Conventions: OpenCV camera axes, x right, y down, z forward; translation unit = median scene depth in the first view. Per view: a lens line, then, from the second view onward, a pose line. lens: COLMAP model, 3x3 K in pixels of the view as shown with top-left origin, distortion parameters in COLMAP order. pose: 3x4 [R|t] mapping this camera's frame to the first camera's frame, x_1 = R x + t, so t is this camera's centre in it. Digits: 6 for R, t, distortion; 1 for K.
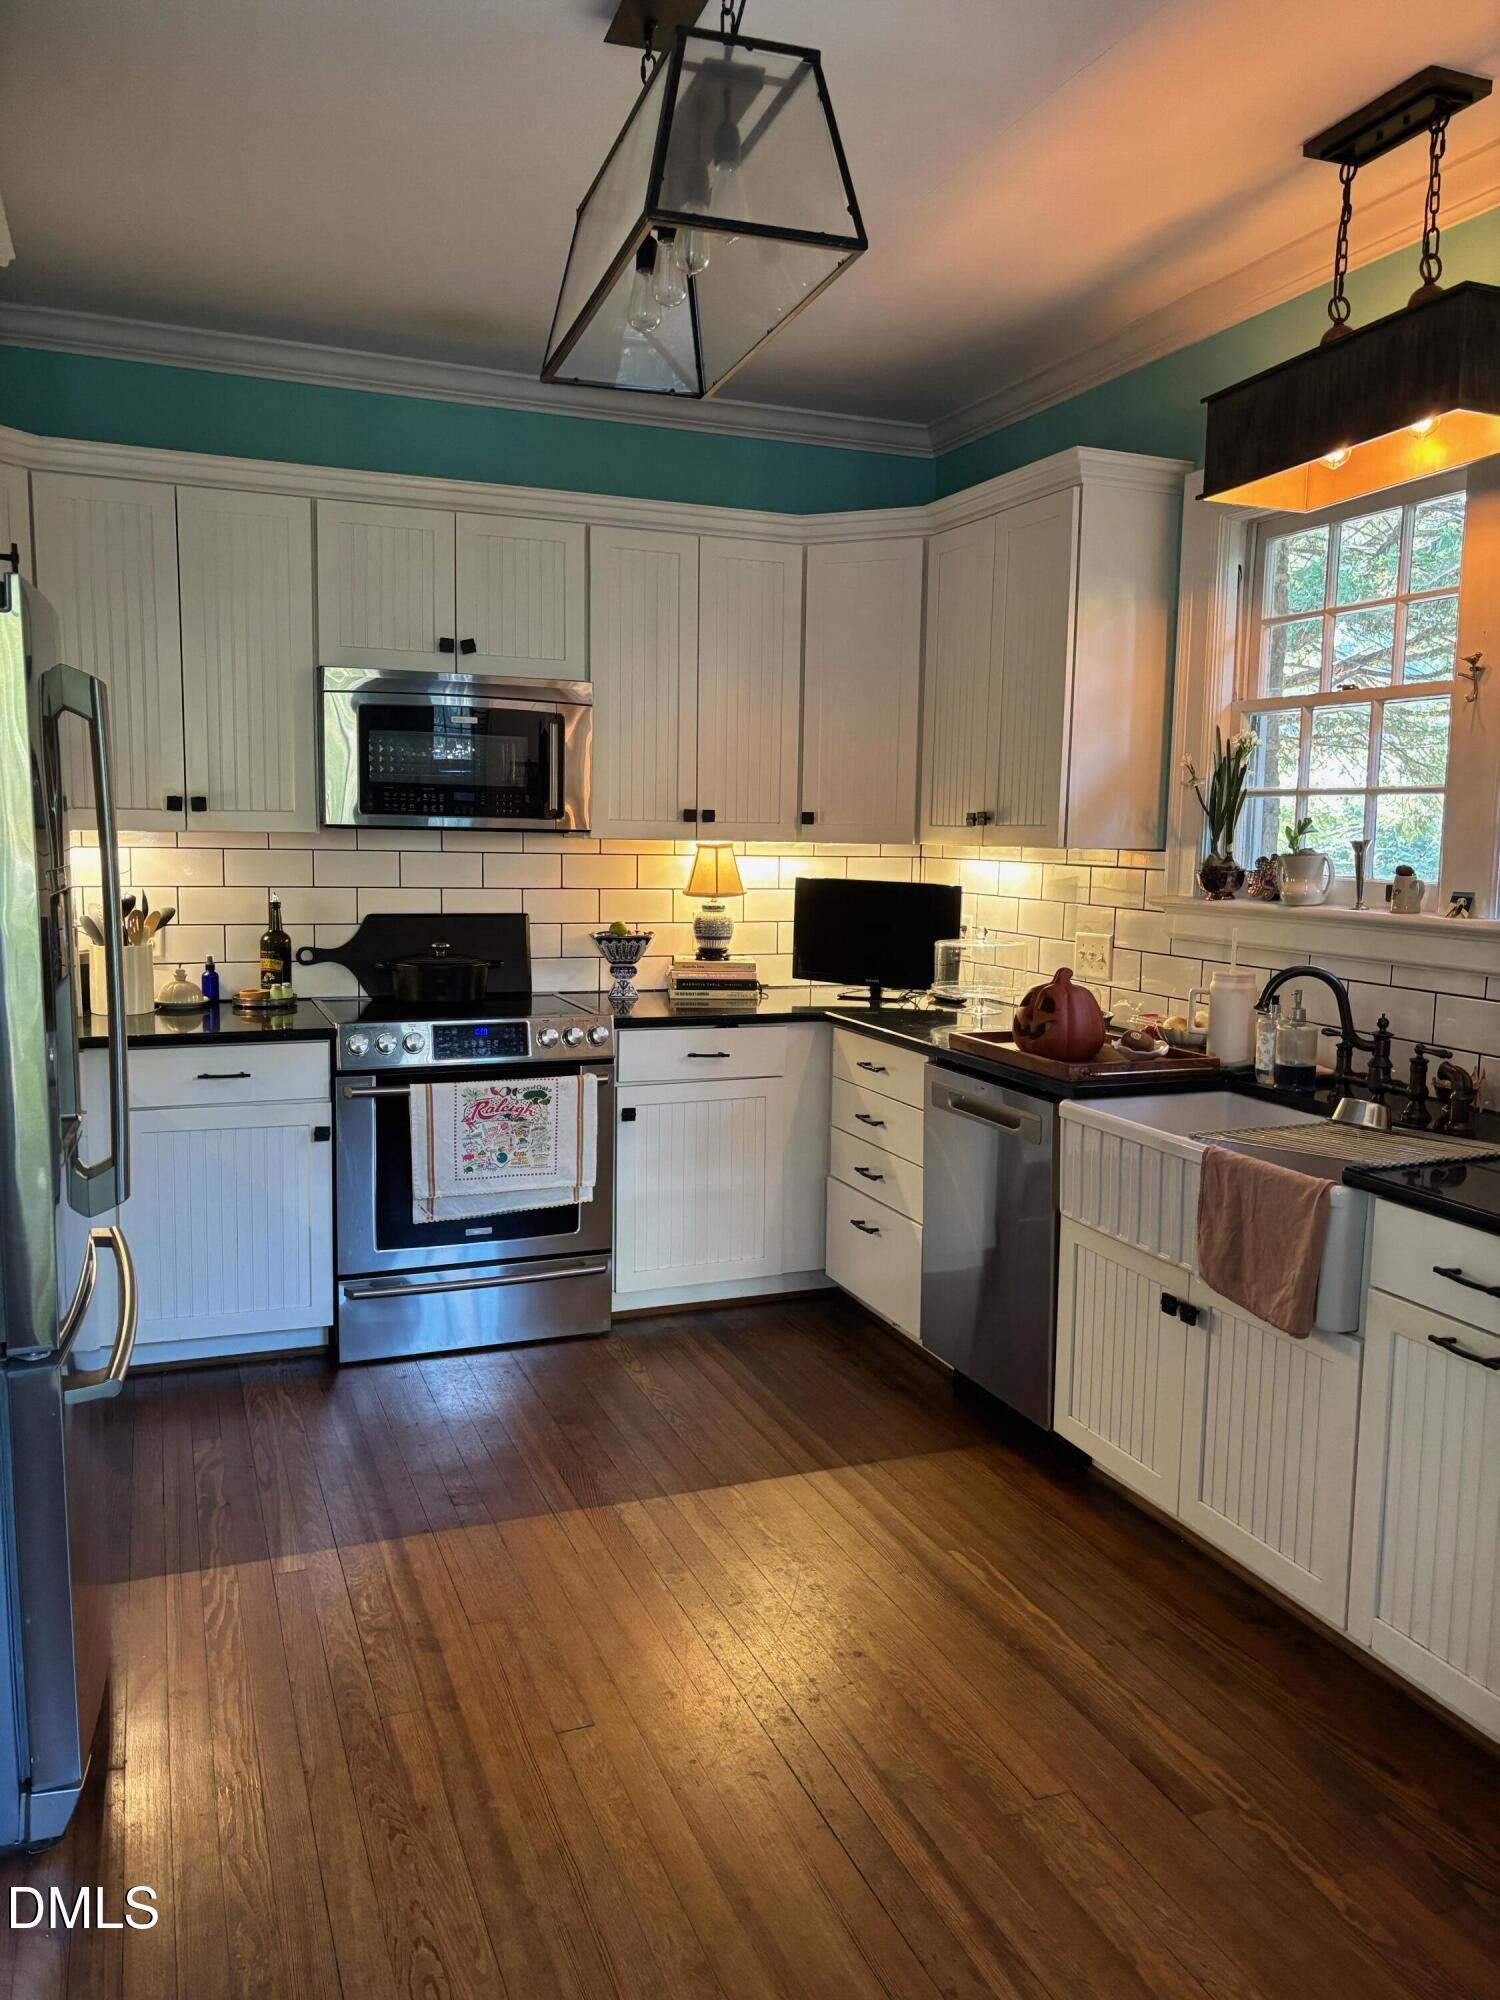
lens RADIAL K [[1531.0, 0, 750.0], [0, 1531.0, 1000.0], [0, 0, 1]] dist [0.081812, -0.125900]
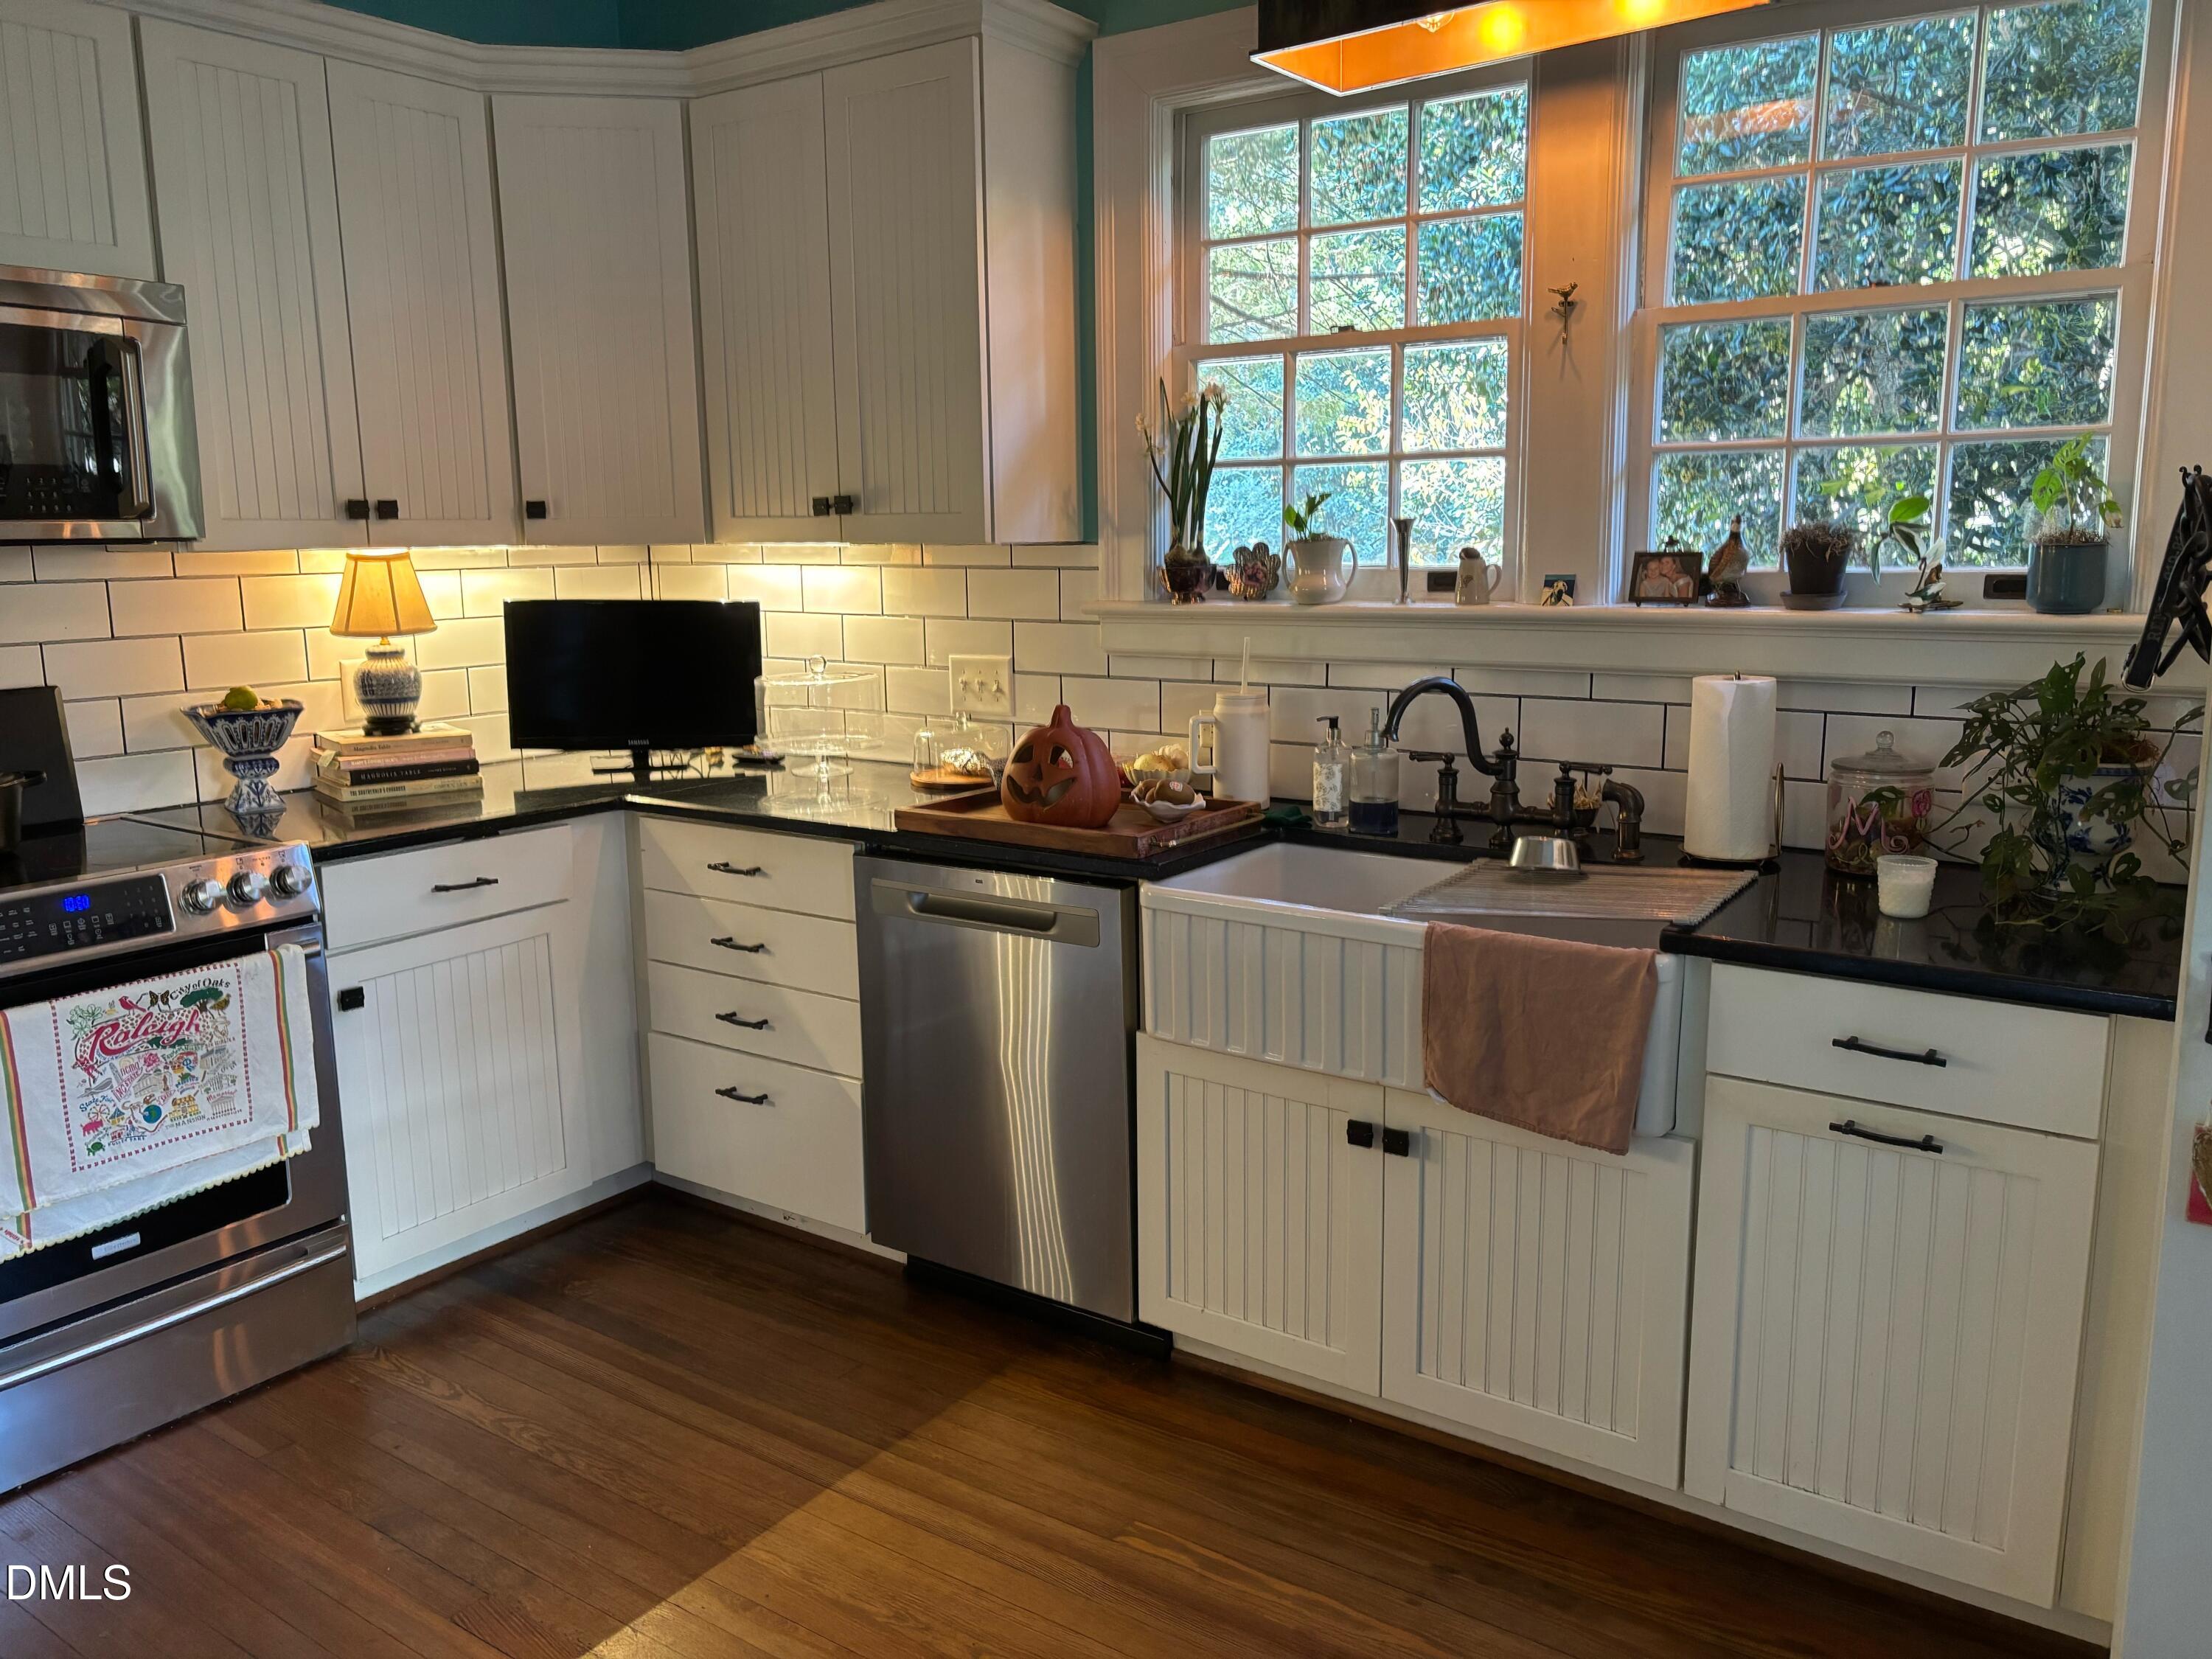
lens RADIAL K [[1693.3, 0, 1106.0], [0, 1693.3, 829.5], [0, 0, 1]] dist [0.081812, -0.125900]
pose [[0.832743, -0.124864, 0.539396, -0.196239], [0.089426, 0.991779, 0.091526, -0.029834], [-0.546390, -0.027981, 0.837063, 0.266972]]
